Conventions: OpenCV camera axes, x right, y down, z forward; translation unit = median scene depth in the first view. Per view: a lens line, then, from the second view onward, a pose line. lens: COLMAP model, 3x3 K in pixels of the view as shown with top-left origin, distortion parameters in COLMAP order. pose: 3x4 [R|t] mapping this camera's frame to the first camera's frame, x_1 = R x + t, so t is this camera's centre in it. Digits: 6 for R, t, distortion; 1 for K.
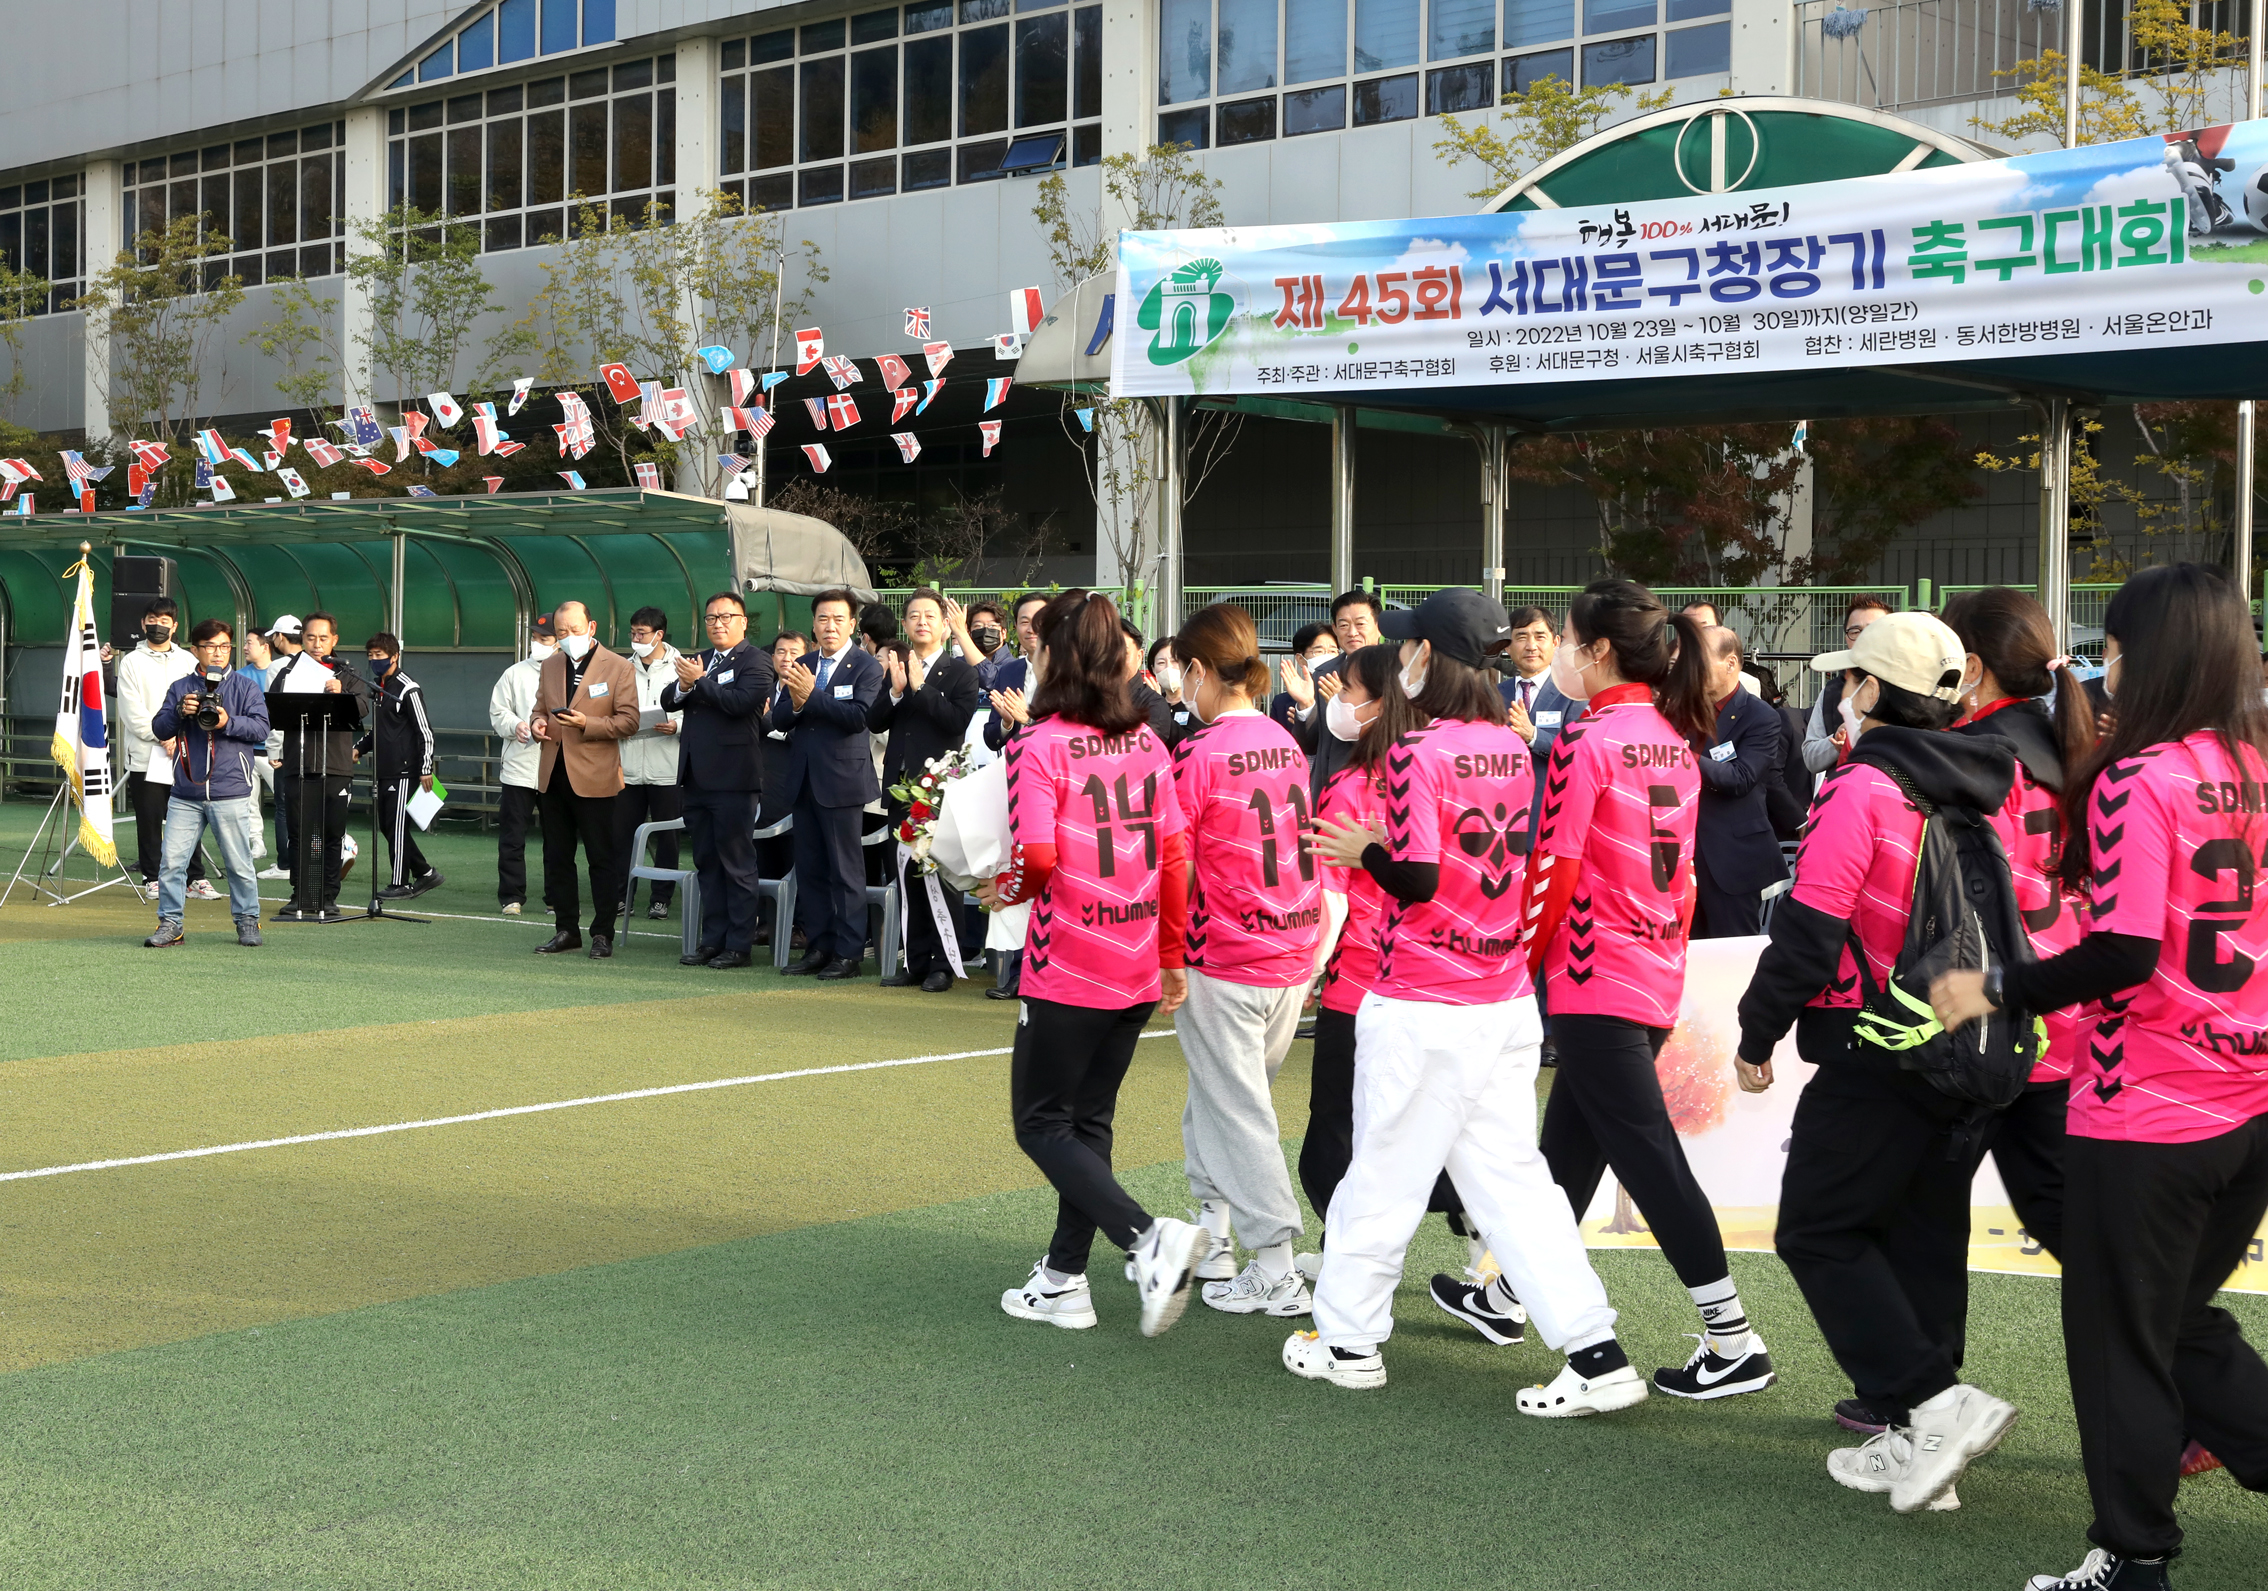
lens RADIAL K [[3260.5, 0, 982.5], [0, 3260.5, 674.9], [0, 0, 1]] dist [-0.012790, 0.818642]
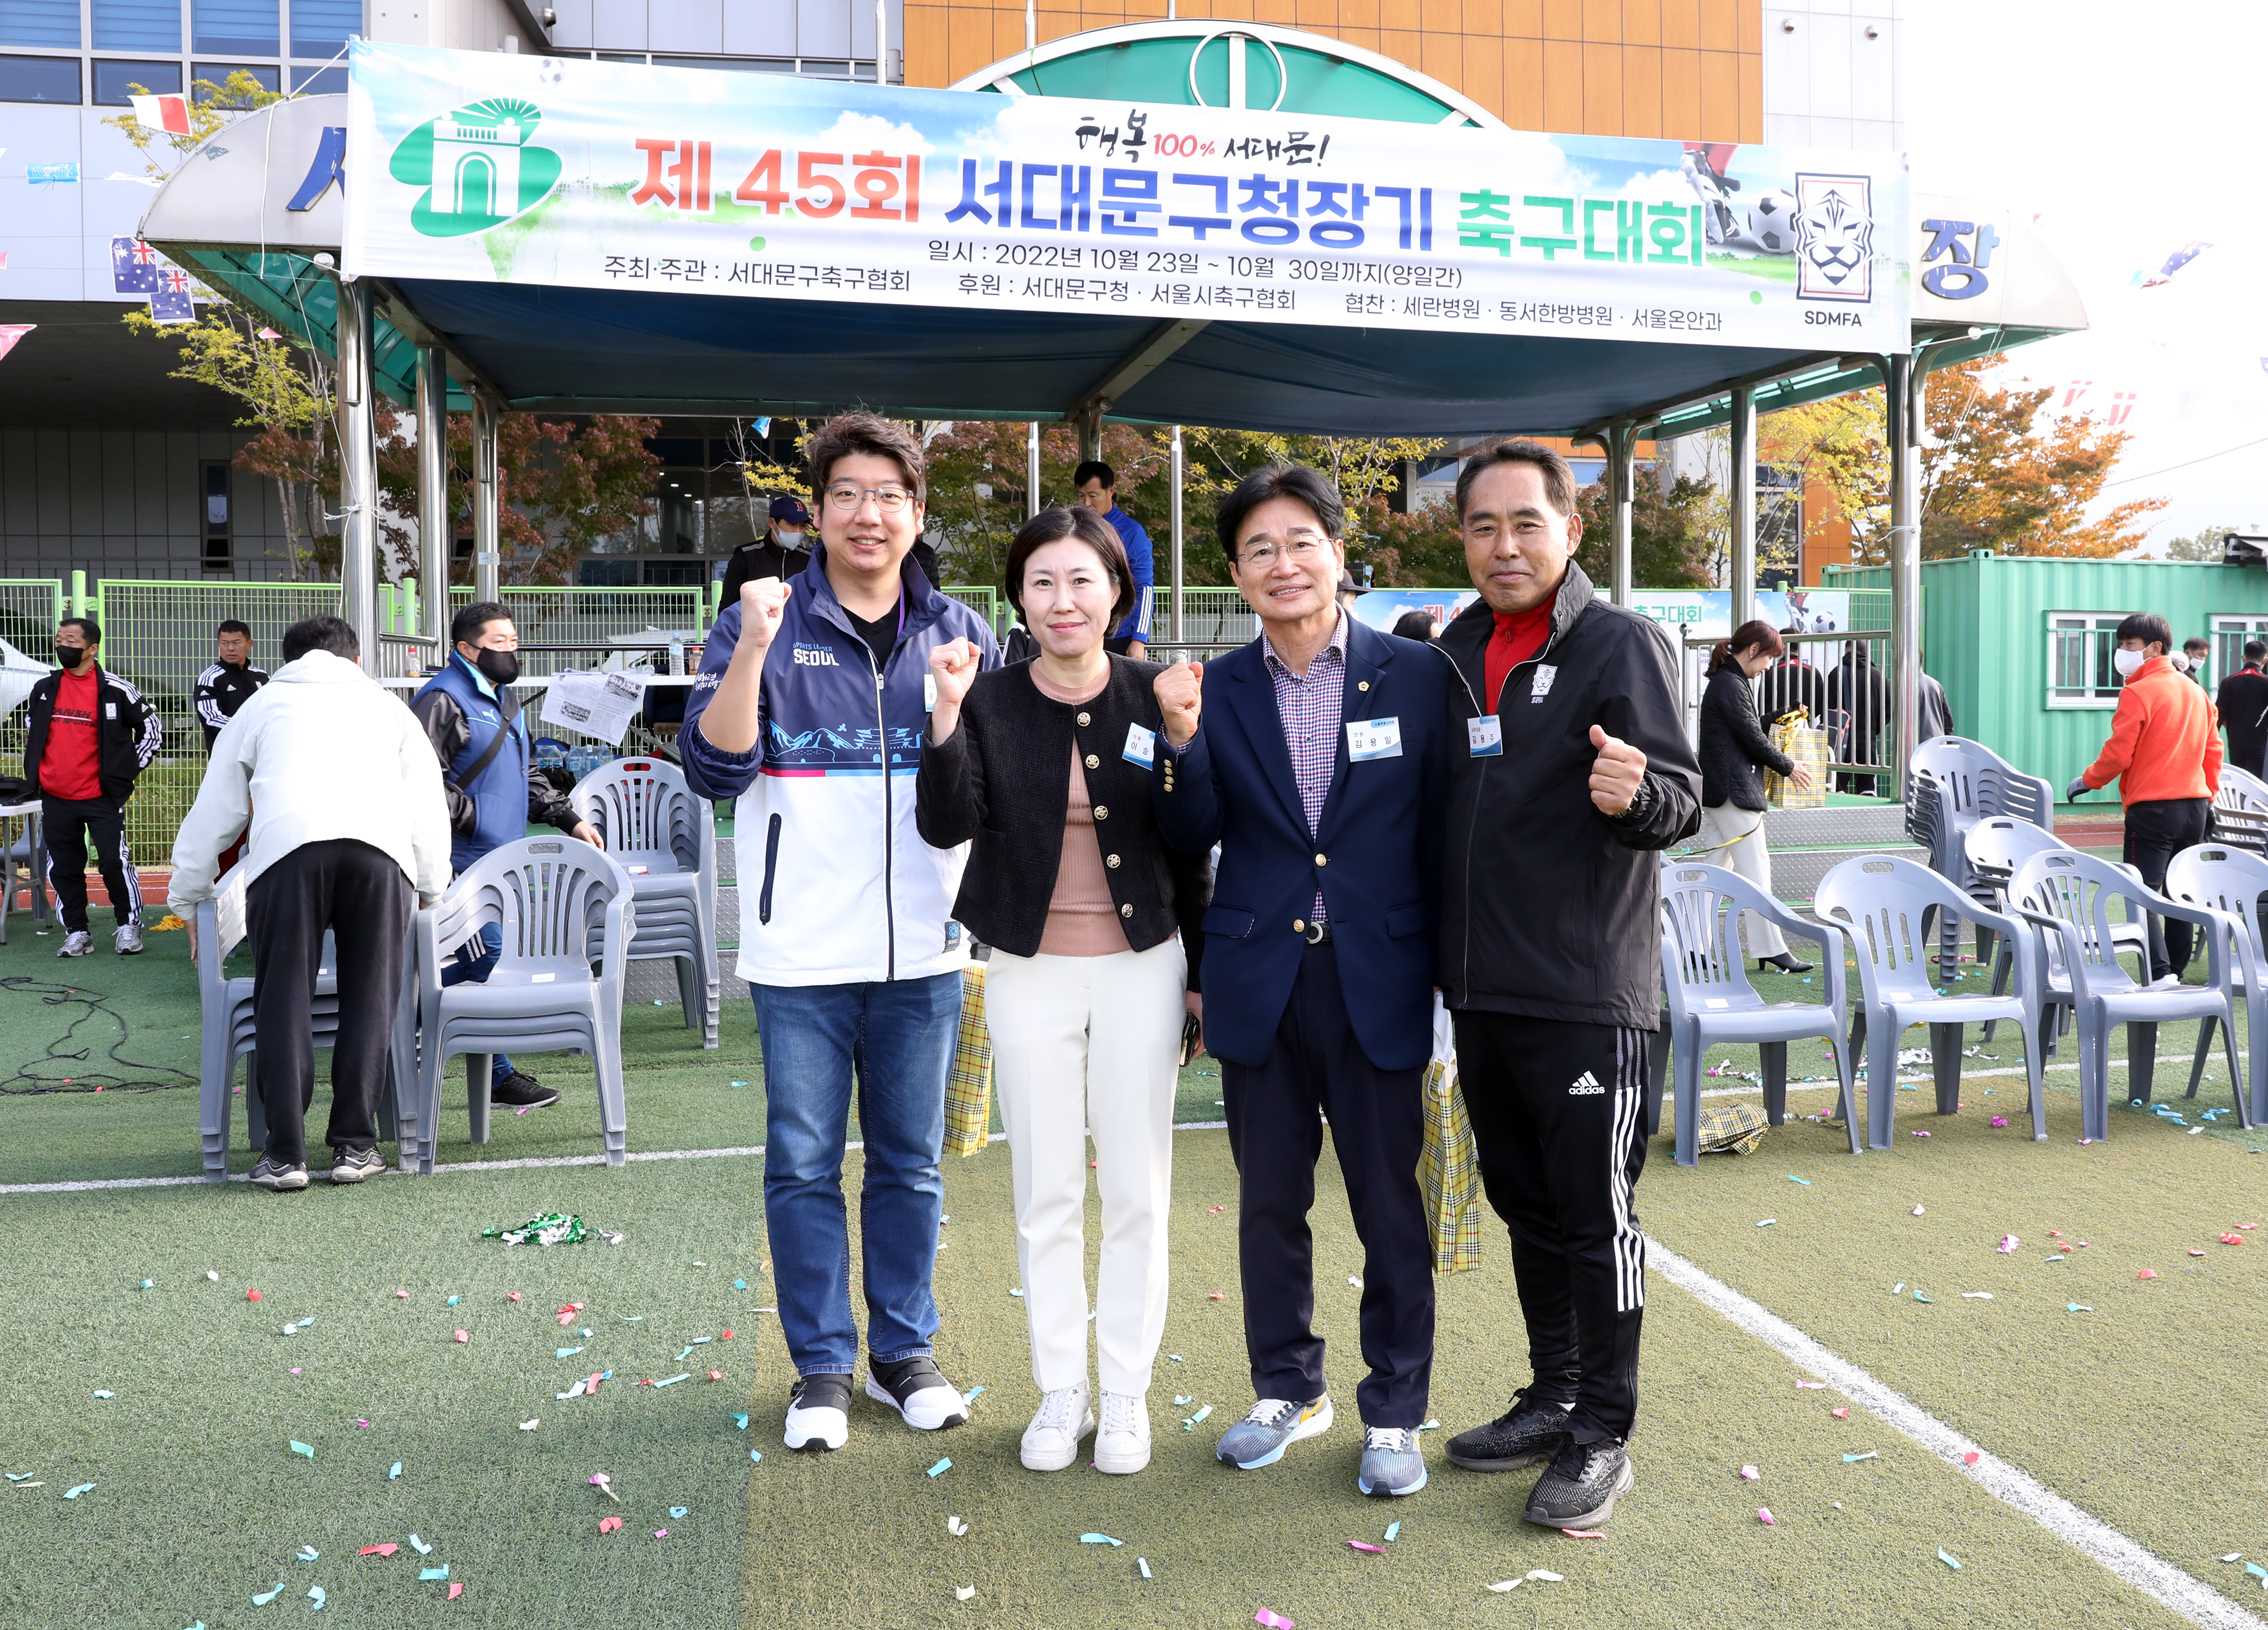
lens RADIAL K [[1965.6, 0, 1291.7], [0, 1965.6, 761.7], [0, 0, 1]] dist [-0.115677, 0.102591]
pose [[0.582619, -0.048299, 0.811309, -0.209592], [0.008405, 0.998537, 0.053409, 0.000256], [-0.812702, -0.024298, 0.582172, 0.671365]]
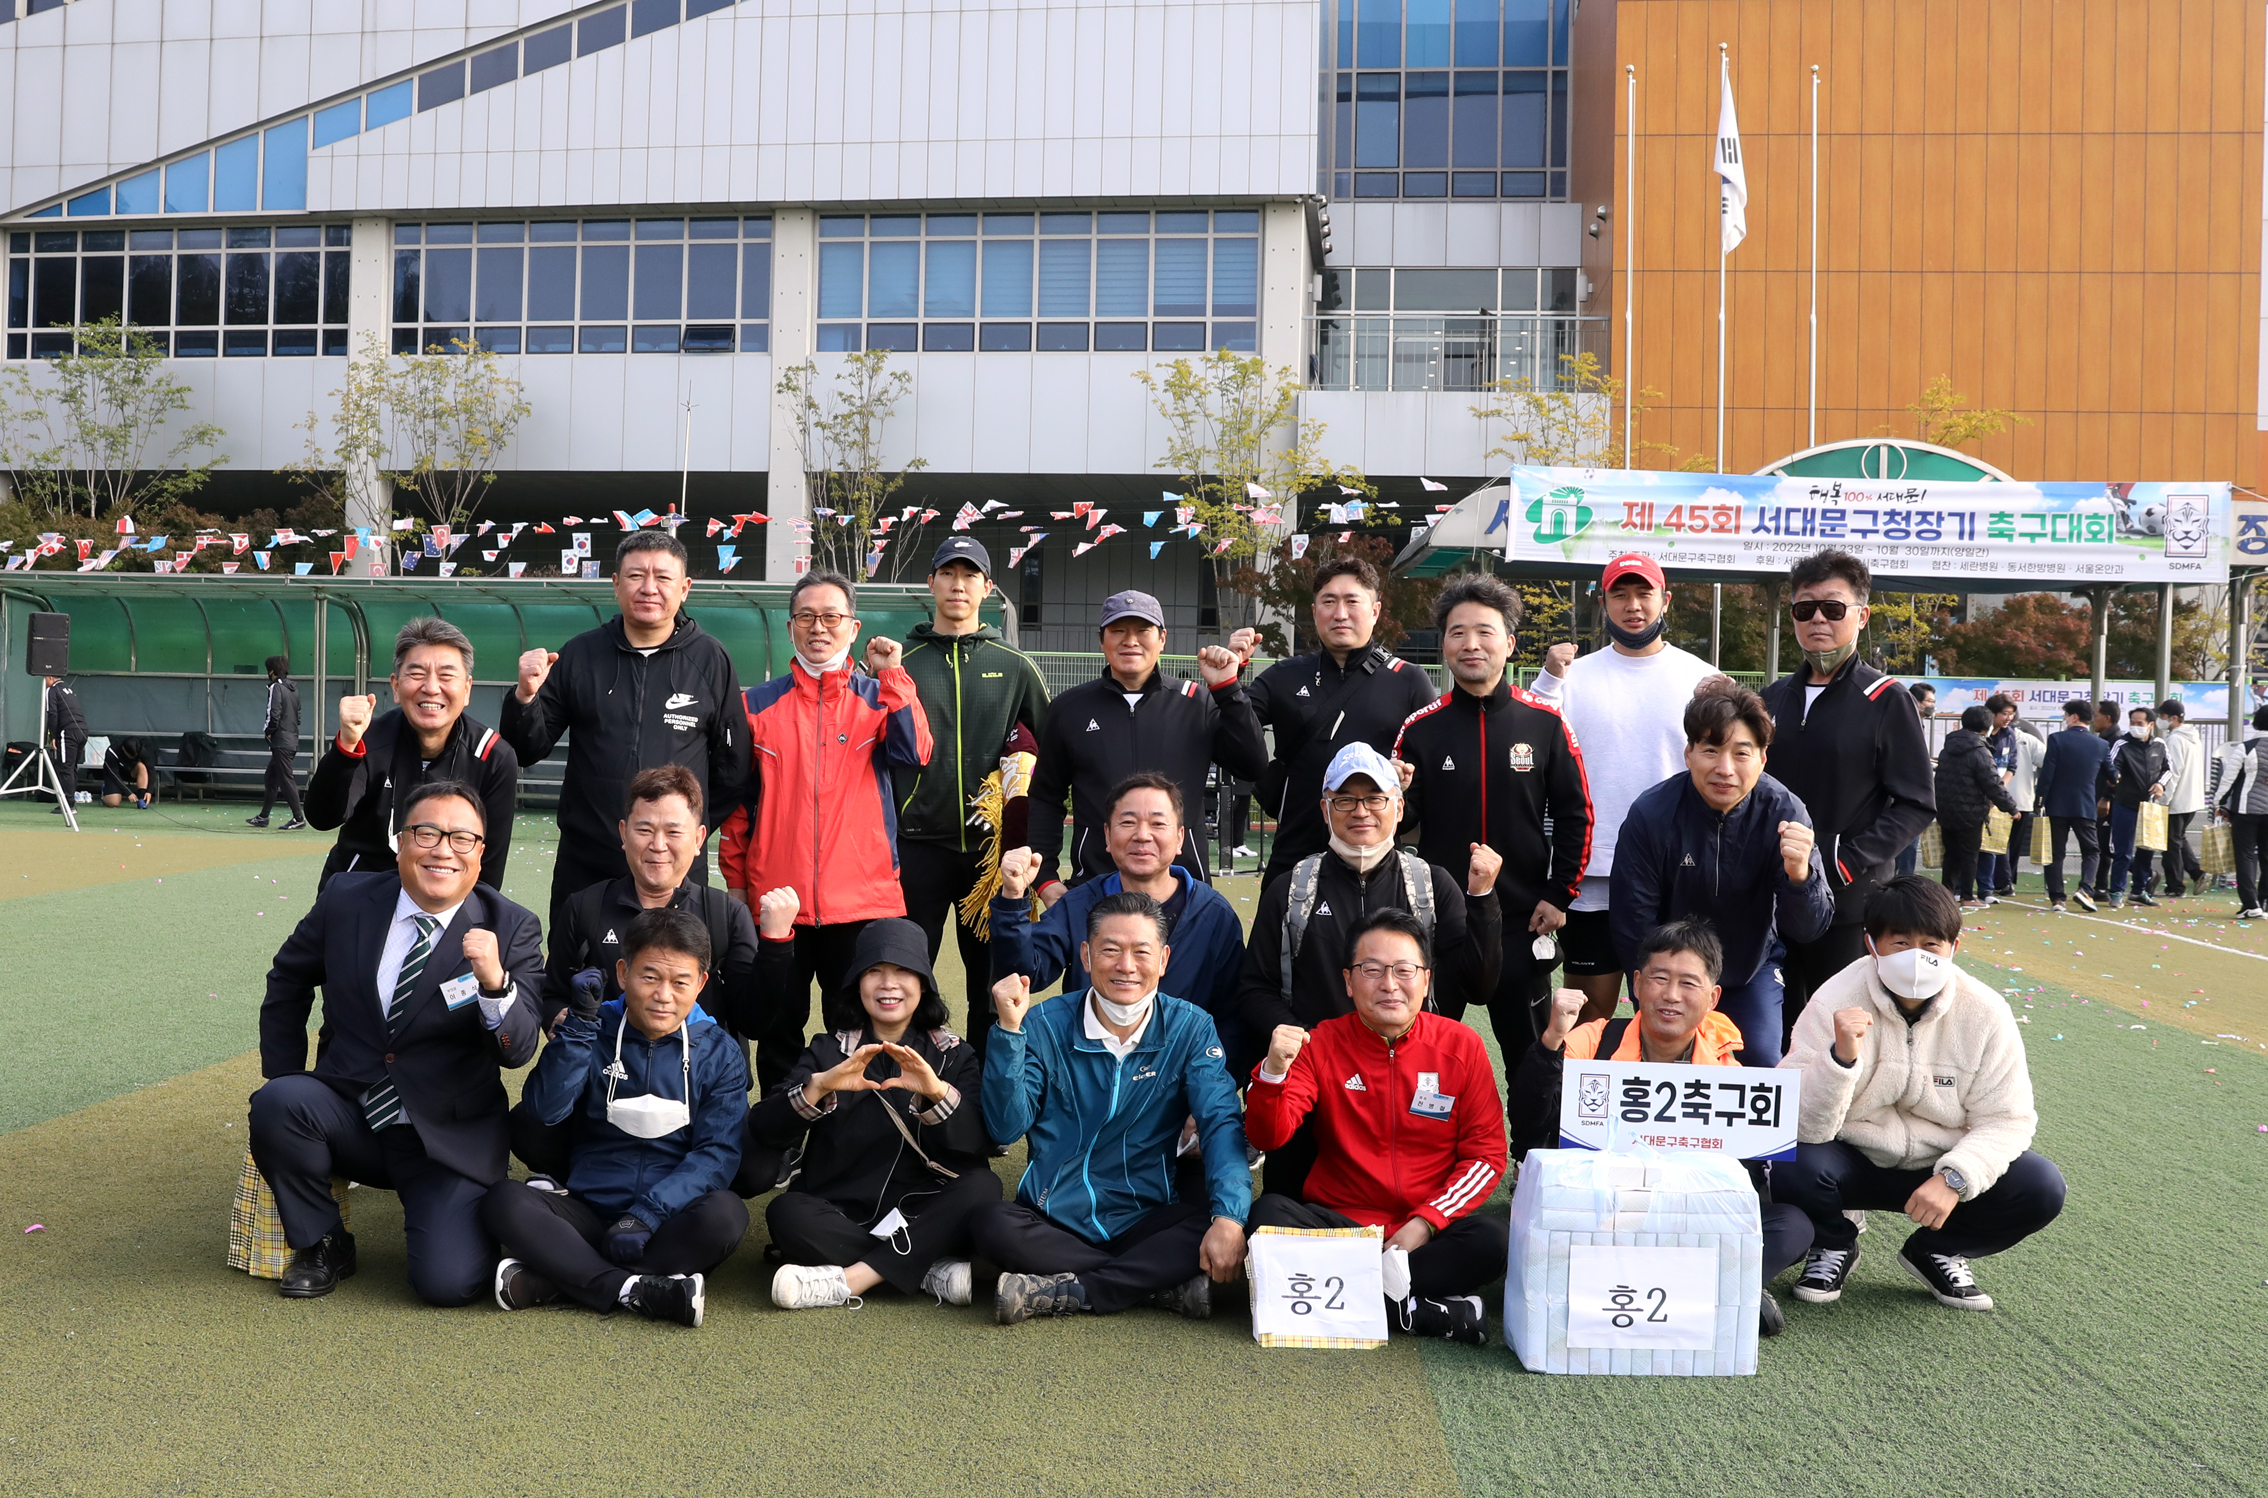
lens RADIAL K [[2444.8, 0, 898.3], [0, 2444.8, 748.1], [0, 0, 1]] dist [-0.116620, 0.098586]
pose [[0.832965, 0.001381, 0.553324, -1.090014], [-0.018069, 0.999531, 0.024707, -0.011190], [-0.553030, -0.030578, 0.832600, 0.104414]]
